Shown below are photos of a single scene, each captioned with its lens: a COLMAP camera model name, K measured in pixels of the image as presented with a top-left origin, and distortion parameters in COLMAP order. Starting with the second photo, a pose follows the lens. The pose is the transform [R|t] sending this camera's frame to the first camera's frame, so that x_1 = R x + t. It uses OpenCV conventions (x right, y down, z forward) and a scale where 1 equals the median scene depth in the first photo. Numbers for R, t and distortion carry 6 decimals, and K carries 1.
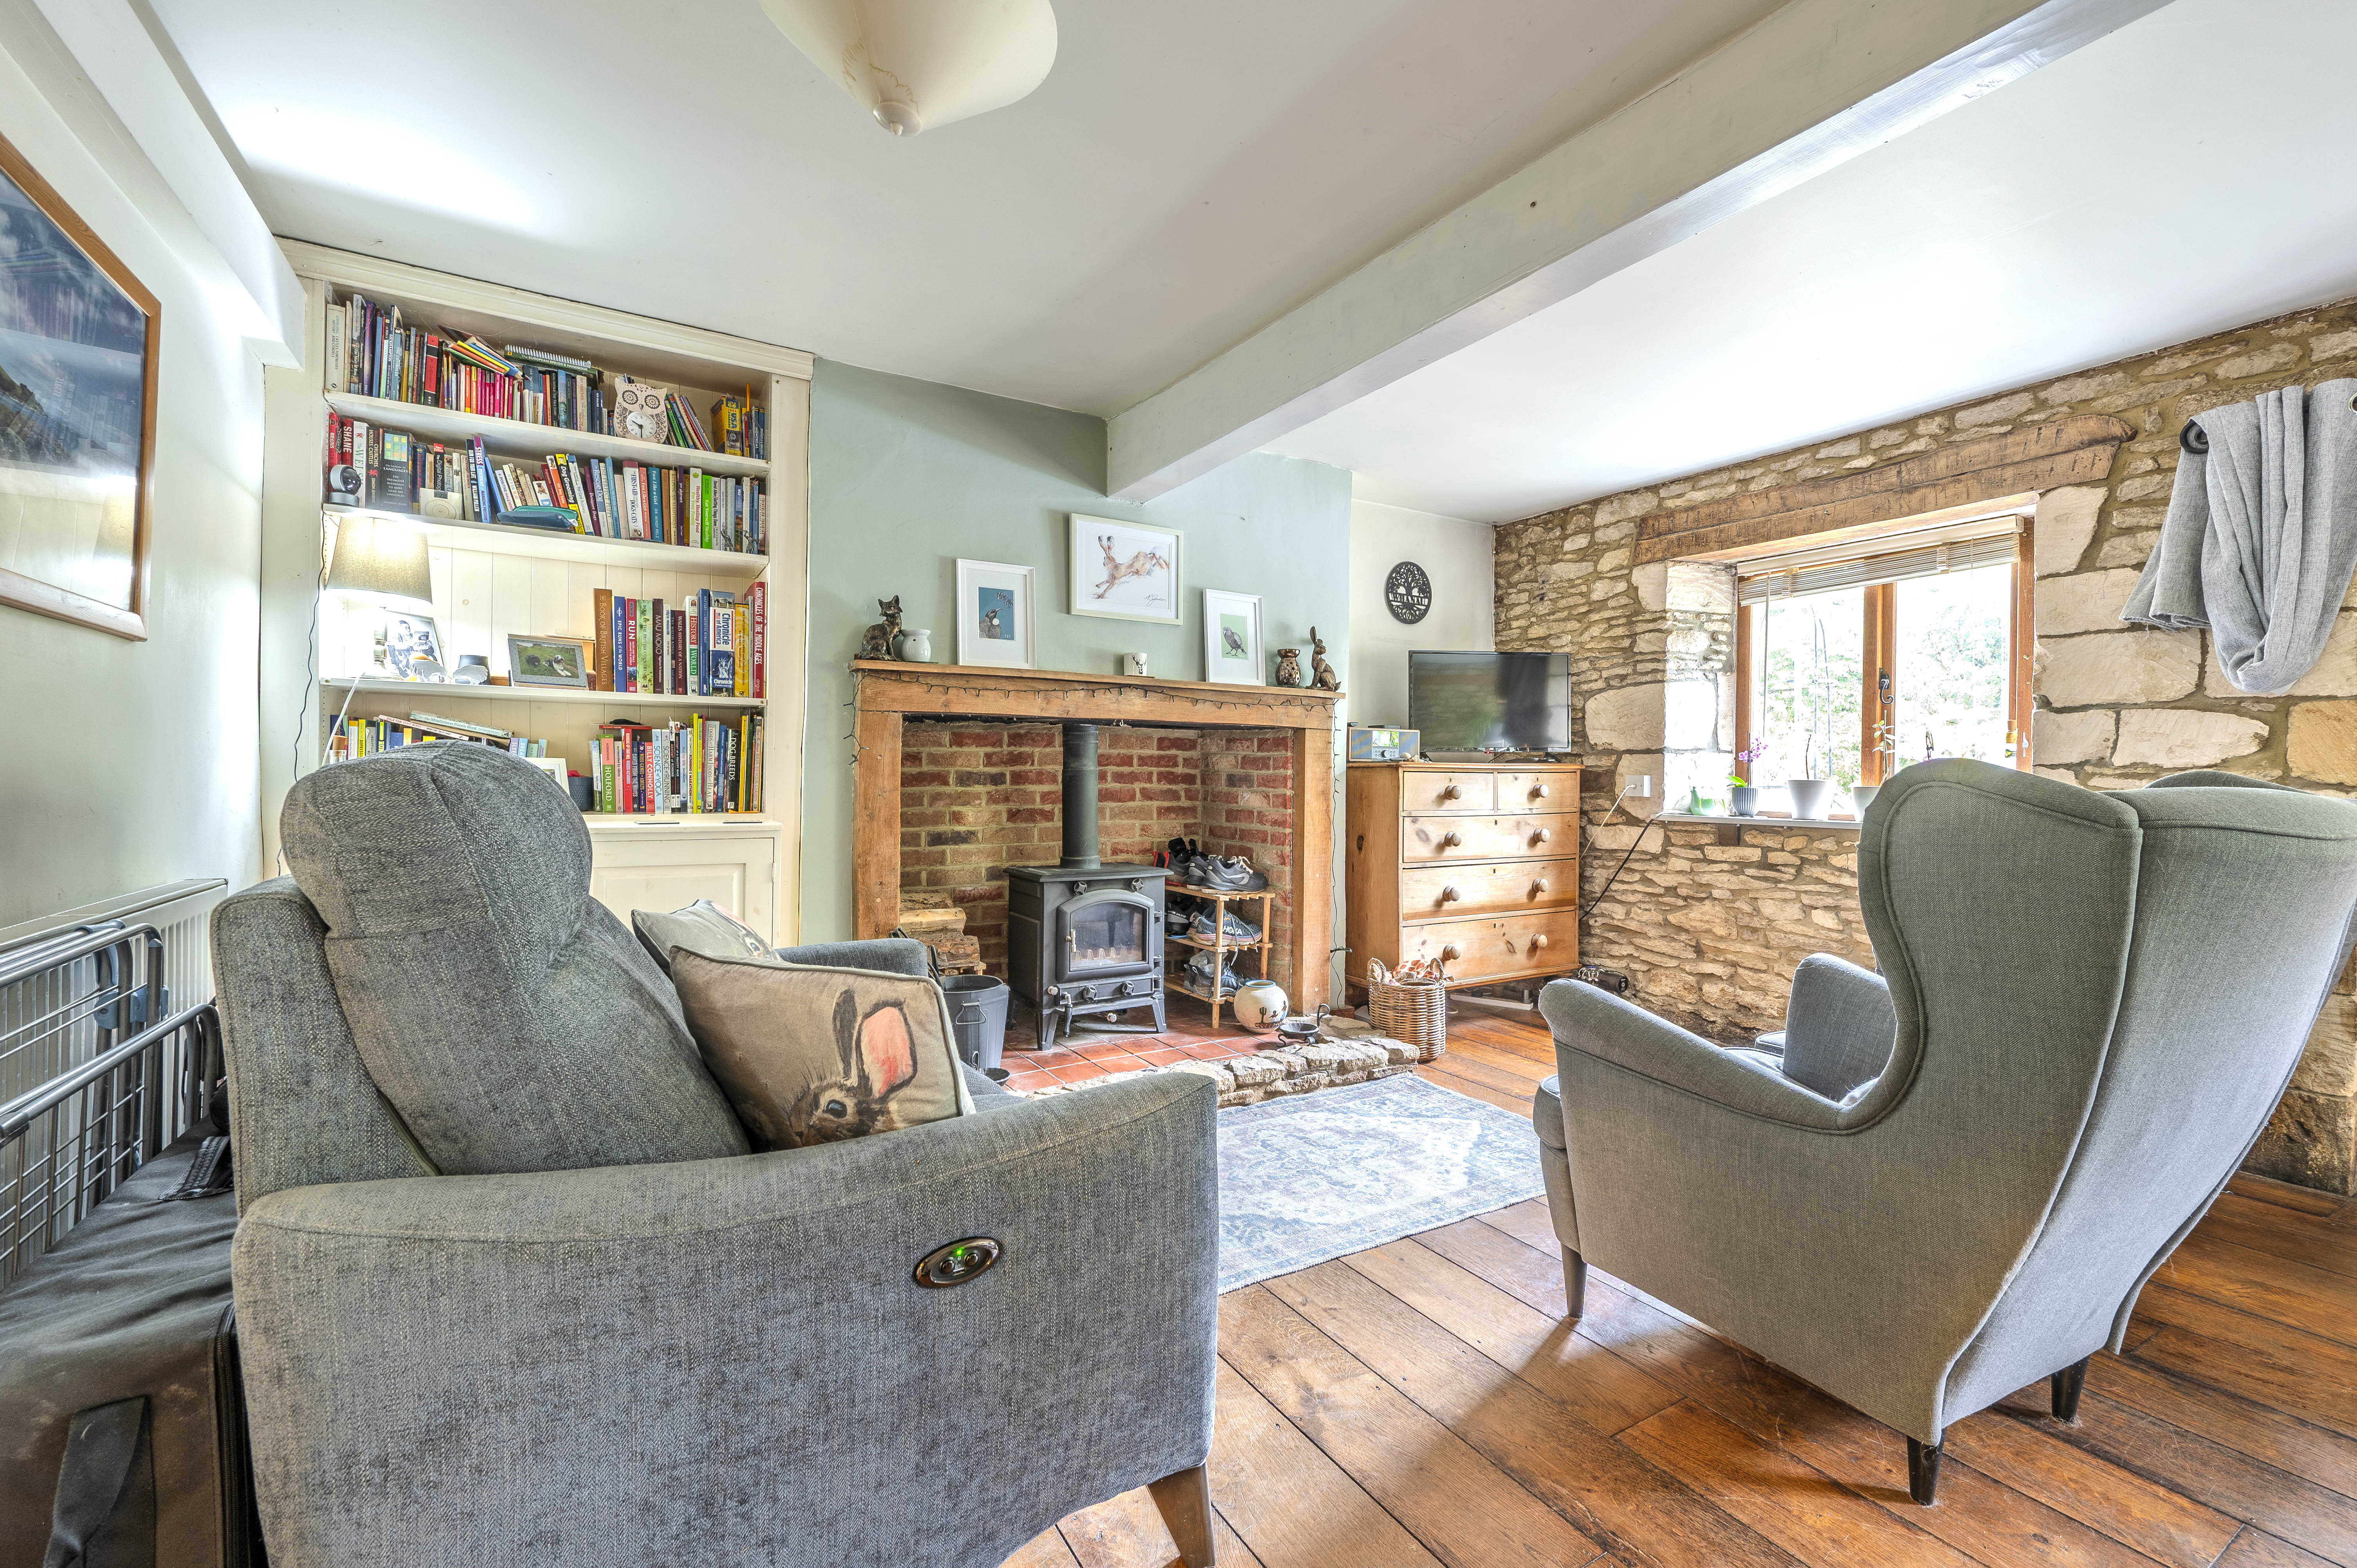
lens RADIAL K [[998.8, 0, 1189.1], [0, 998.8, 783.5], [0, 0, 1]] dist [0.005026, -0.000682]
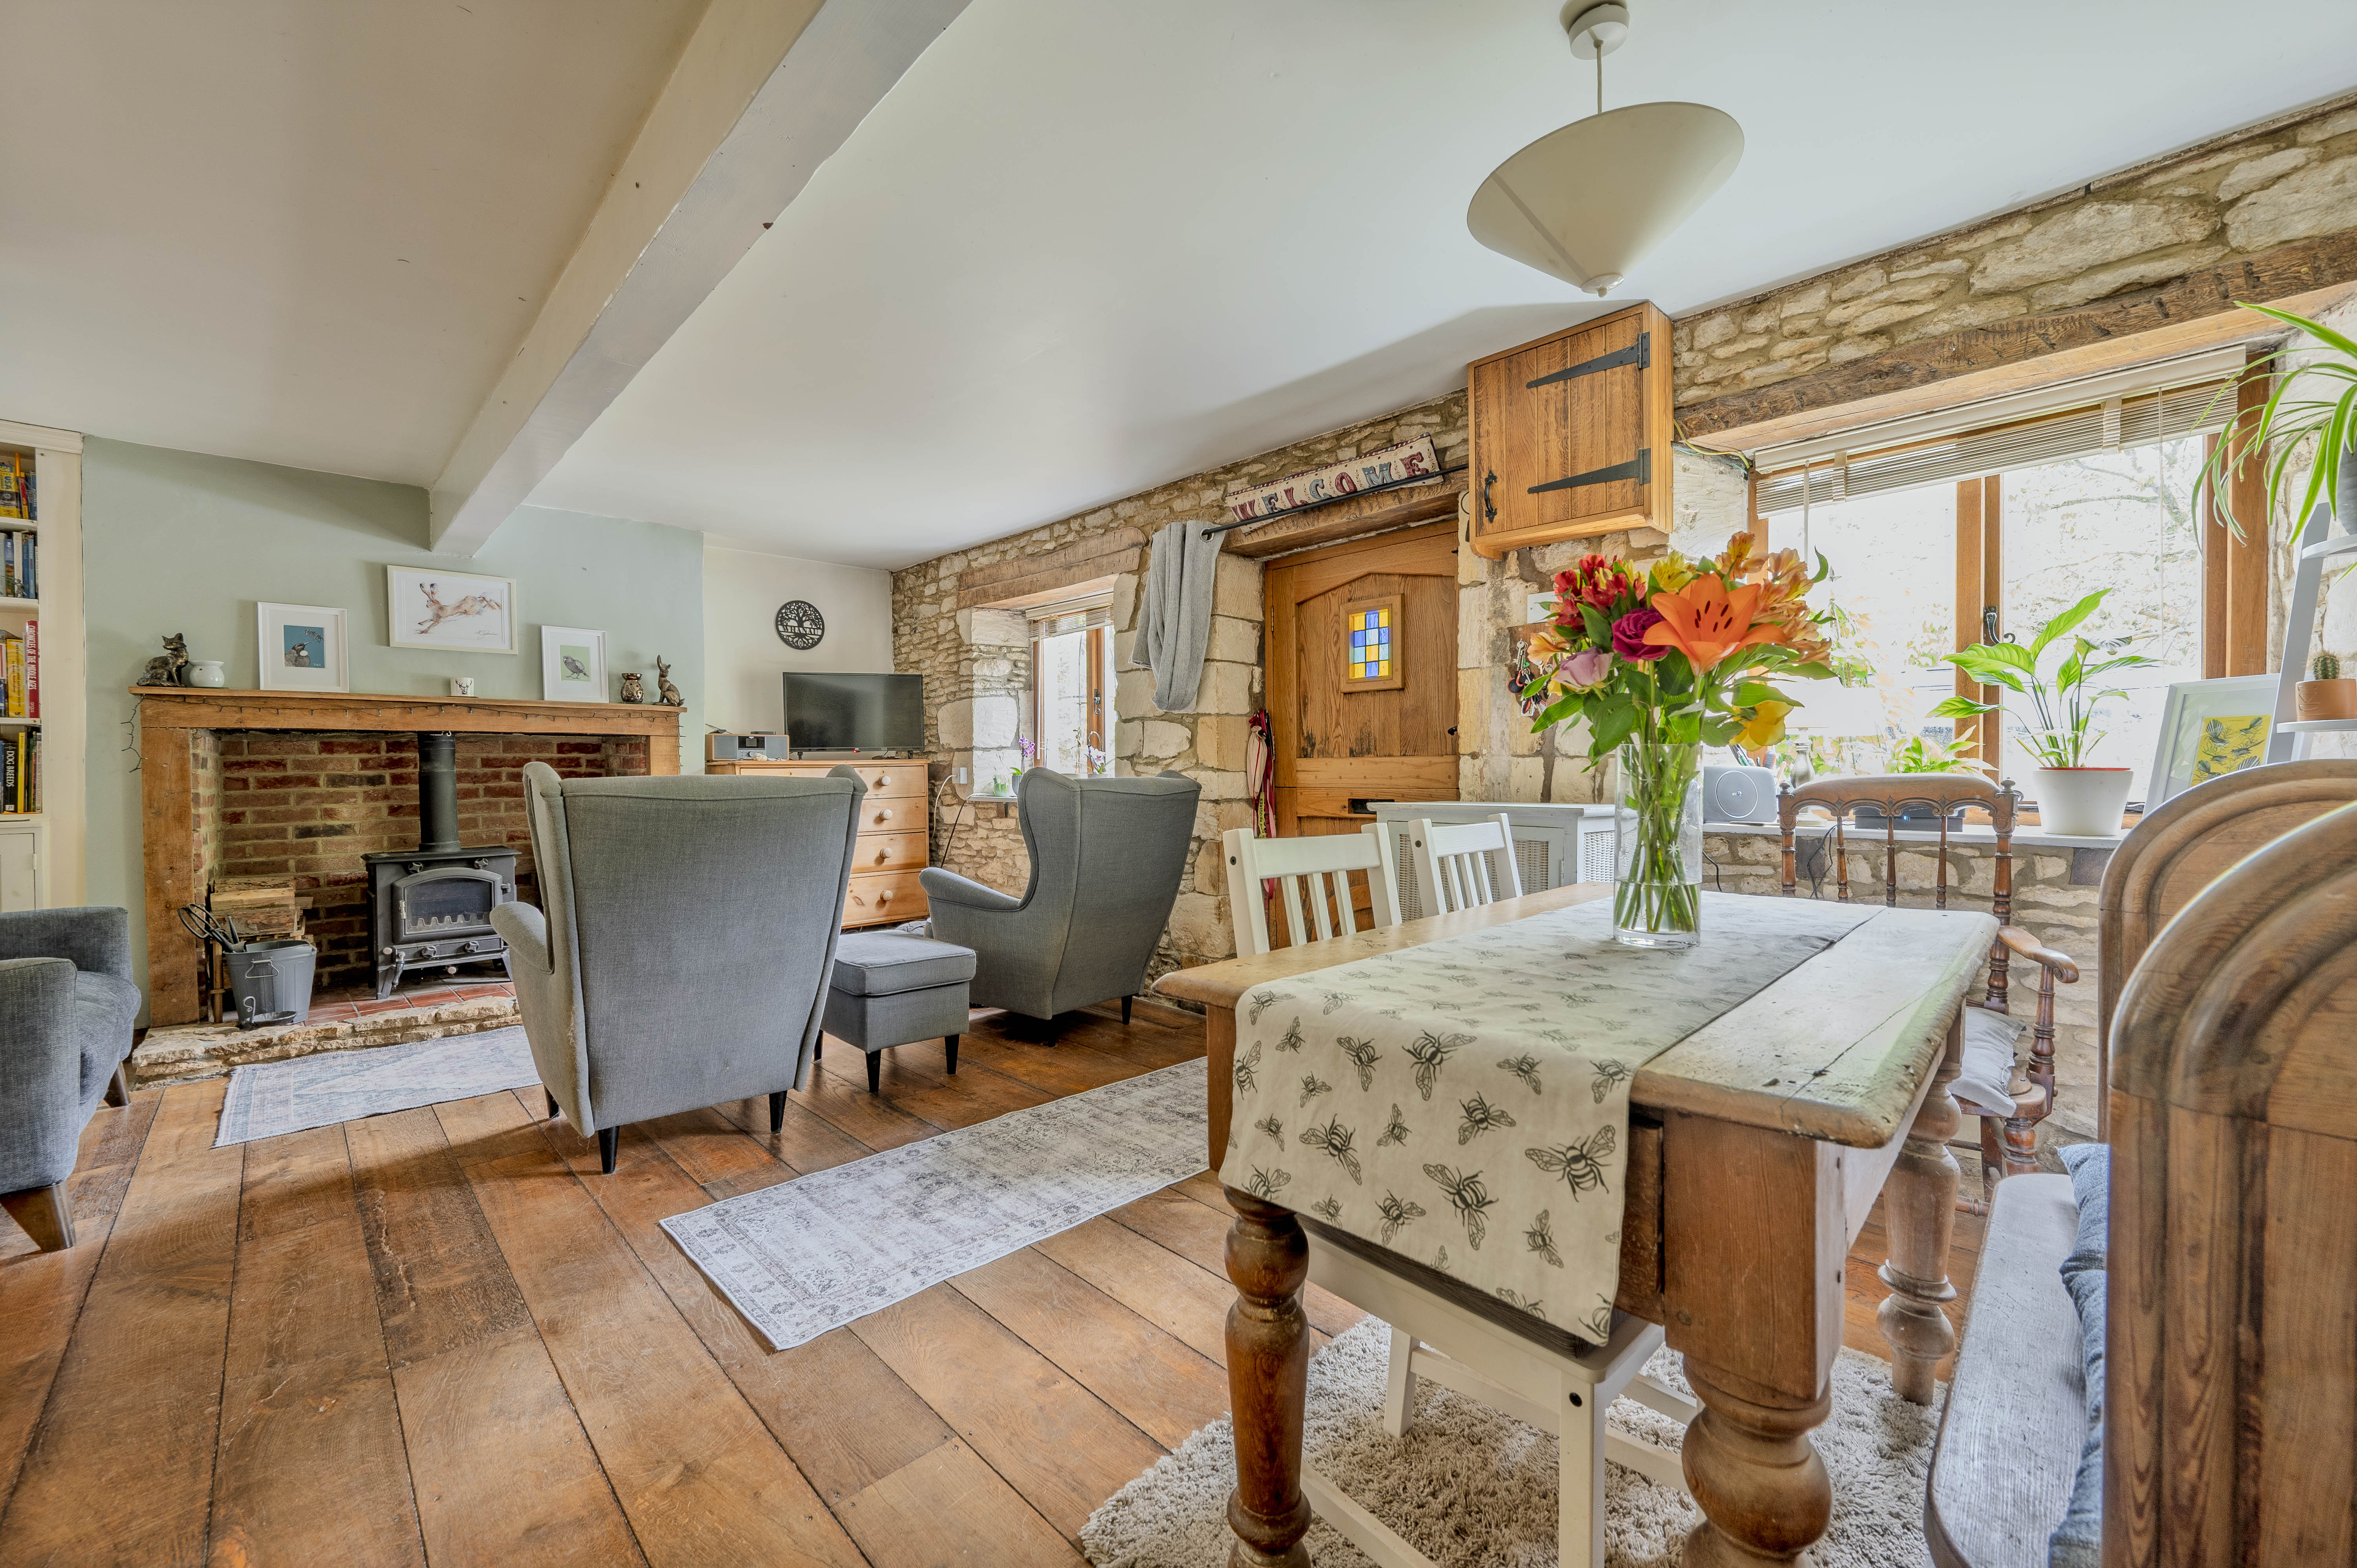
lens RADIAL K [[947.3, 0, 1188.4], [0, 947.3, 785.9], [0, 0, 1]] dist [0.001406, -0.000368]
pose [[0.973272, -0.021757, 0.228623, 0.568600], [0.019436, 0.999734, 0.012400, 0.008255], [-0.228832, -0.007625, 0.973436, -0.370161]]
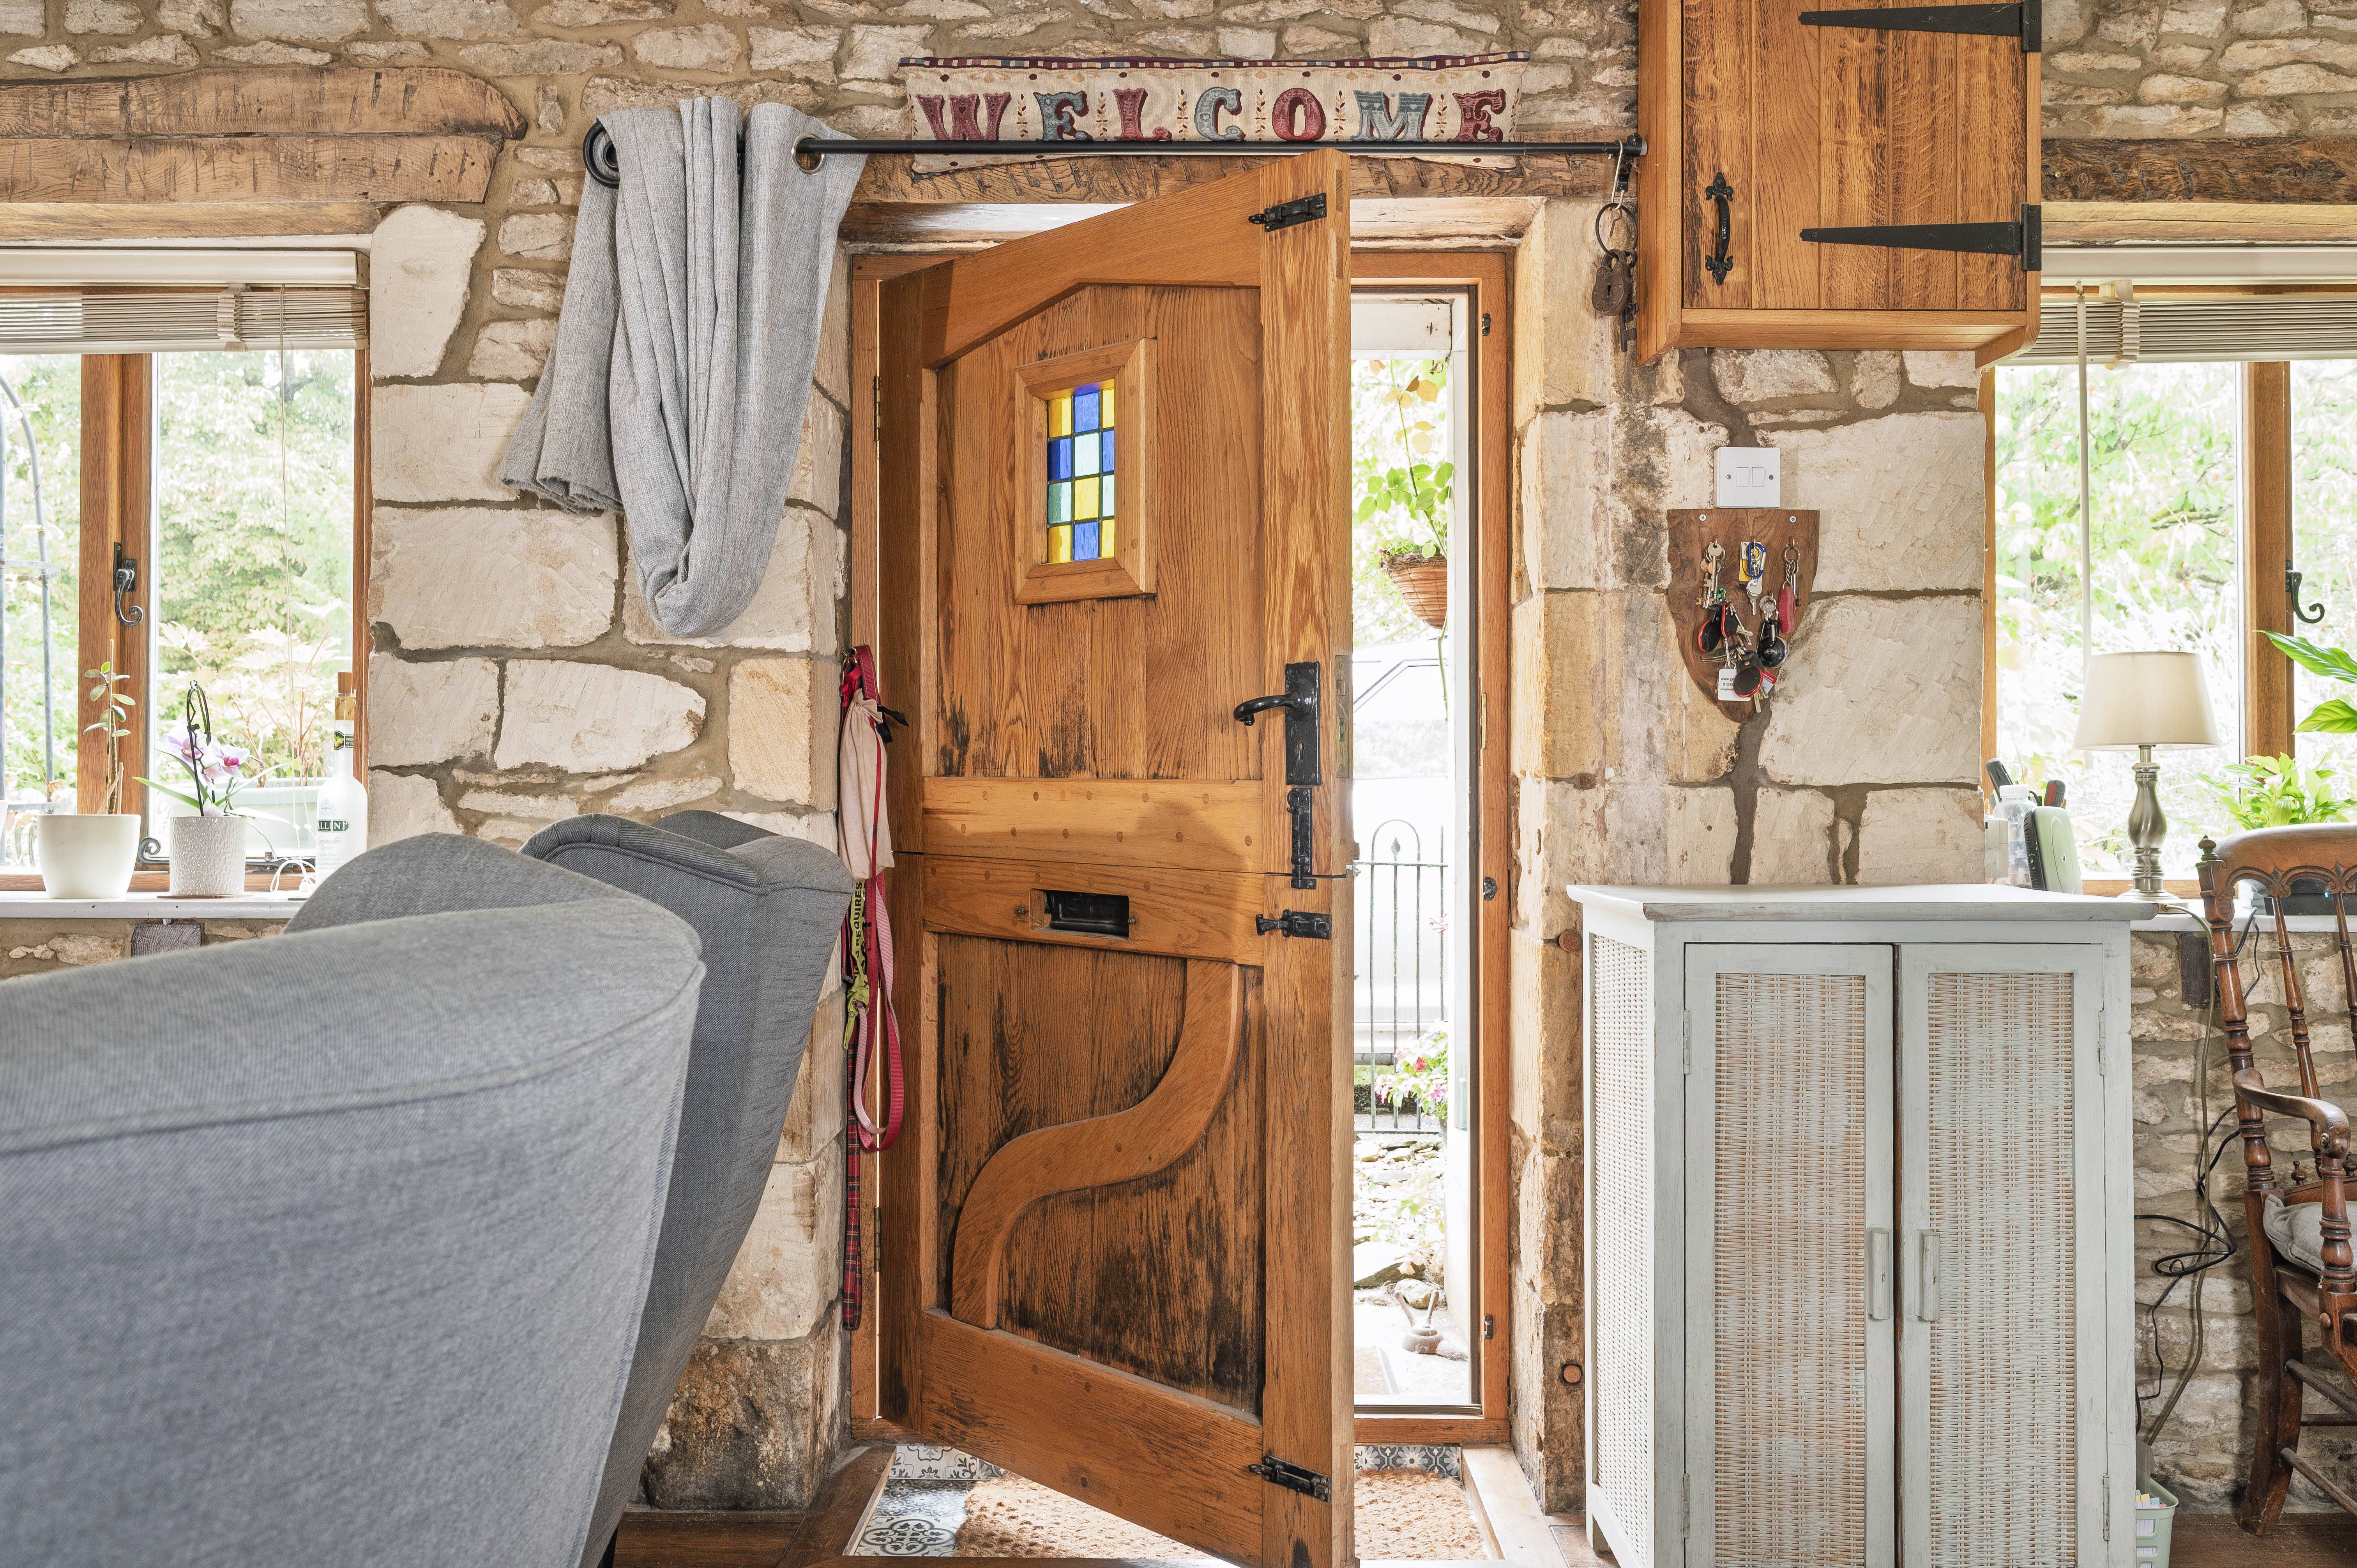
lens RADIAL K [[1962.9, 0, 1240.0], [0, 1962.9, 732.1], [0, 0, 1]] dist [0.008399, -0.037516]
pose [[0.521186, 0.004869, 0.853429, 0.233530], [0.010984, 0.999863, -0.012412, -0.017370], [-0.853372, 0.015844, 0.521061, 0.138873]]
